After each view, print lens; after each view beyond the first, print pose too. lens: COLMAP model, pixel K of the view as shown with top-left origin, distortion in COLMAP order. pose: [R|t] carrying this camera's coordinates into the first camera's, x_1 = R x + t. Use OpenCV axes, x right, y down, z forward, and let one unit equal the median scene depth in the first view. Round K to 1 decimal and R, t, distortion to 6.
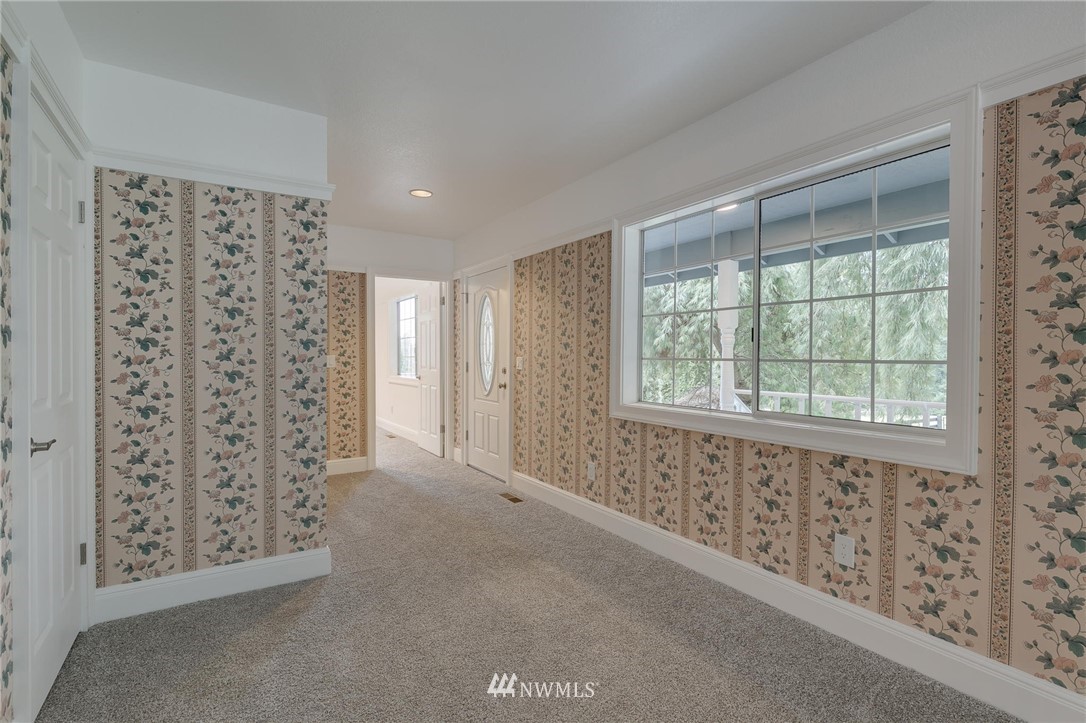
lens RADIAL K [[505.8, 0, 538.7], [0, 505.8, 359.2], [0, 0, 1]] dist [-0.002180, -0.000411]
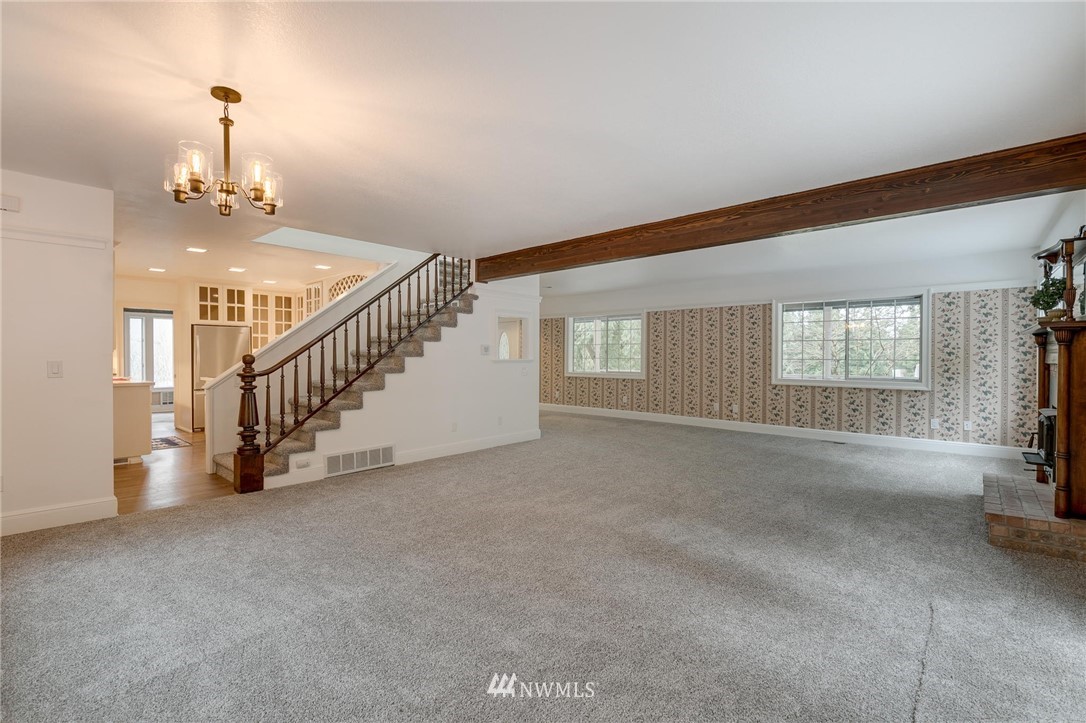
lens RADIAL K [[482.4, 0, 543.7], [0, 482.4, 360.0], [0, 0, 1]] dist [-0.000864, -0.000494]
pose [[0.961665, -0.008843, 0.274083, -1.052297], [0.009479, 0.999955, -0.000997, 0.013091], [-0.274062, 0.003557, 0.961706, -2.437513]]
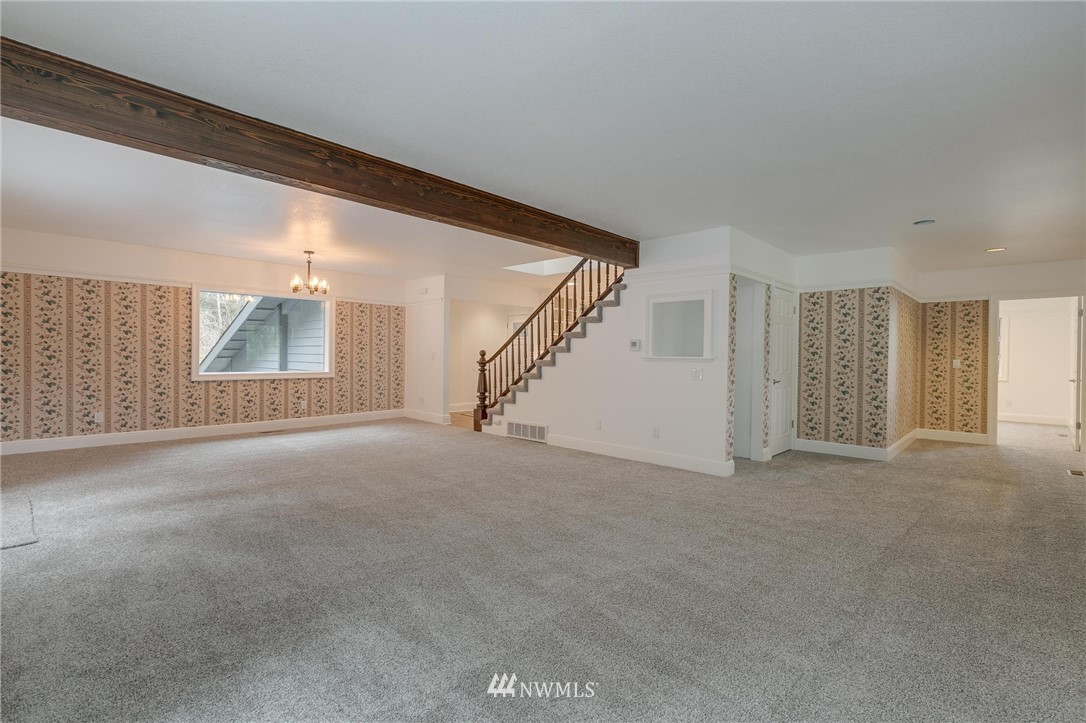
lens RADIAL K [[505.8, 0, 538.7], [0, 505.8, 359.2], [0, 0, 1]] dist [-0.002180, -0.000411]
pose [[0.234023, 0.011636, -0.972162, 1.343008], [-0.018837, 0.999795, 0.007432, 0.006095], [0.972049, 0.016573, 0.234194, -0.953371]]
